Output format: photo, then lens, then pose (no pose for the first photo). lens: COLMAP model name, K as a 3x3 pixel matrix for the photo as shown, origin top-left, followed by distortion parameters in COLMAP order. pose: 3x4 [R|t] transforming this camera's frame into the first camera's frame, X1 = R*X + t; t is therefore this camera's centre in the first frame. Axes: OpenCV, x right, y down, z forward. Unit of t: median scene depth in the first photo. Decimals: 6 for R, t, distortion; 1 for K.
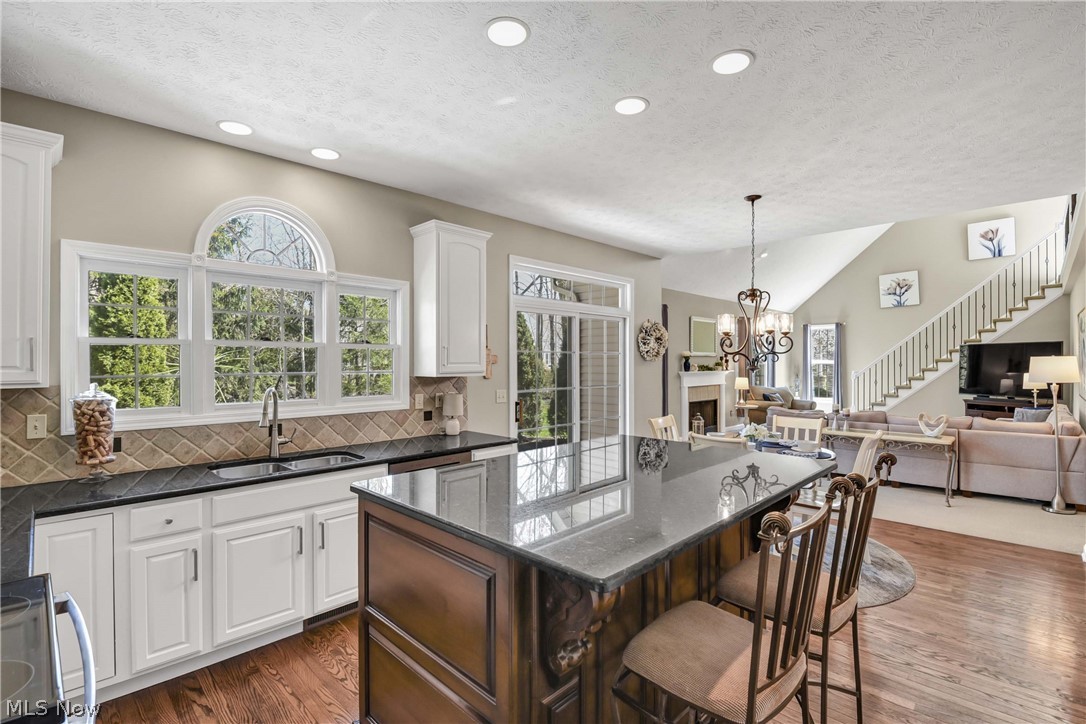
lens RADIAL K [[509.5, 0, 560.0], [0, 509.5, 360.0], [0, 0, 1]] dist [-0.031131, -0.000428]
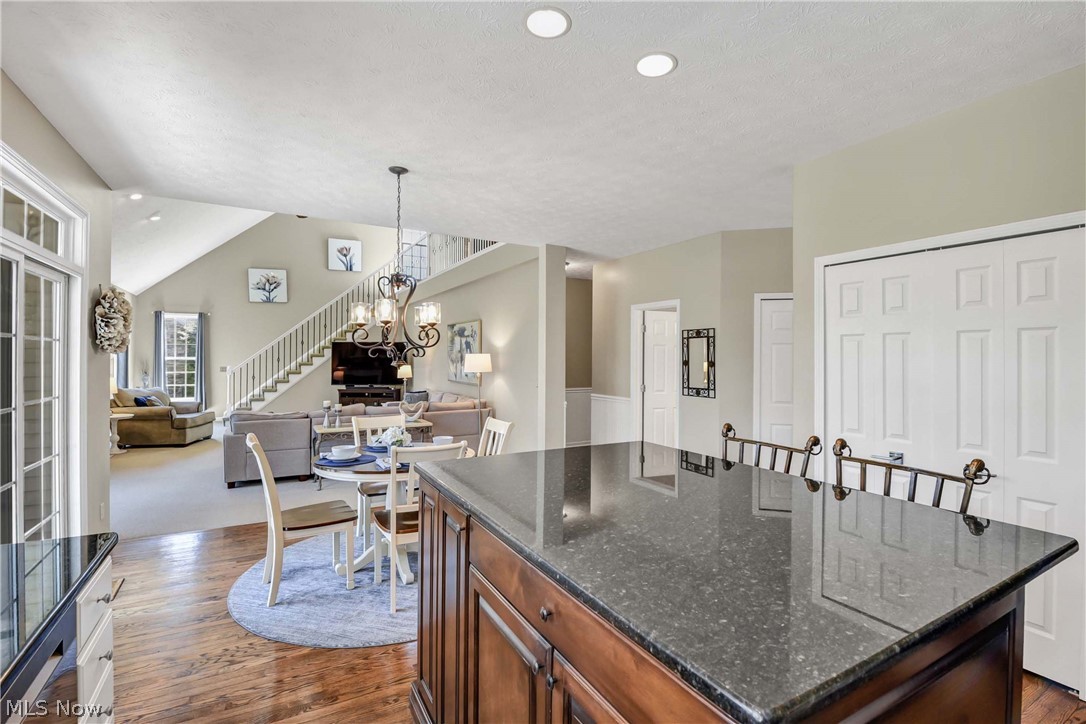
lens RADIAL K [[491.3, 0, 549.3], [0, 491.3, 358.0], [0, 0, 1]] dist [0.000580, -0.000163]
pose [[0.274511, 0.001325, 0.961583, -0.144487], [-0.007903, 0.999968, 0.000878, 0.001154], [-0.961552, -0.007841, 0.274513, 0.200747]]
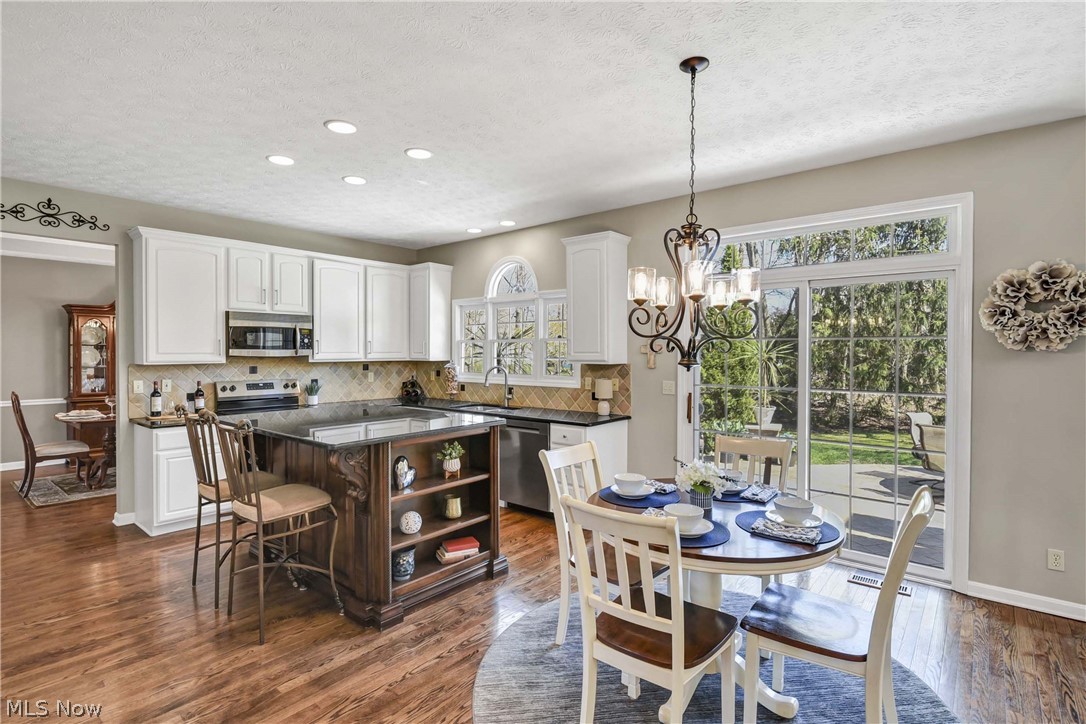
lens RADIAL K [[526.2, 0, 543.2], [0, 526.2, 348.8], [0, 0, 1]] dist [-0.029667, -0.000291]
pose [[0.059031, -0.005744, -0.998240, 0.368744], [0.005707, 0.999969, -0.005416, 0.001644], [0.998240, -0.005377, 0.059062, 0.303998]]
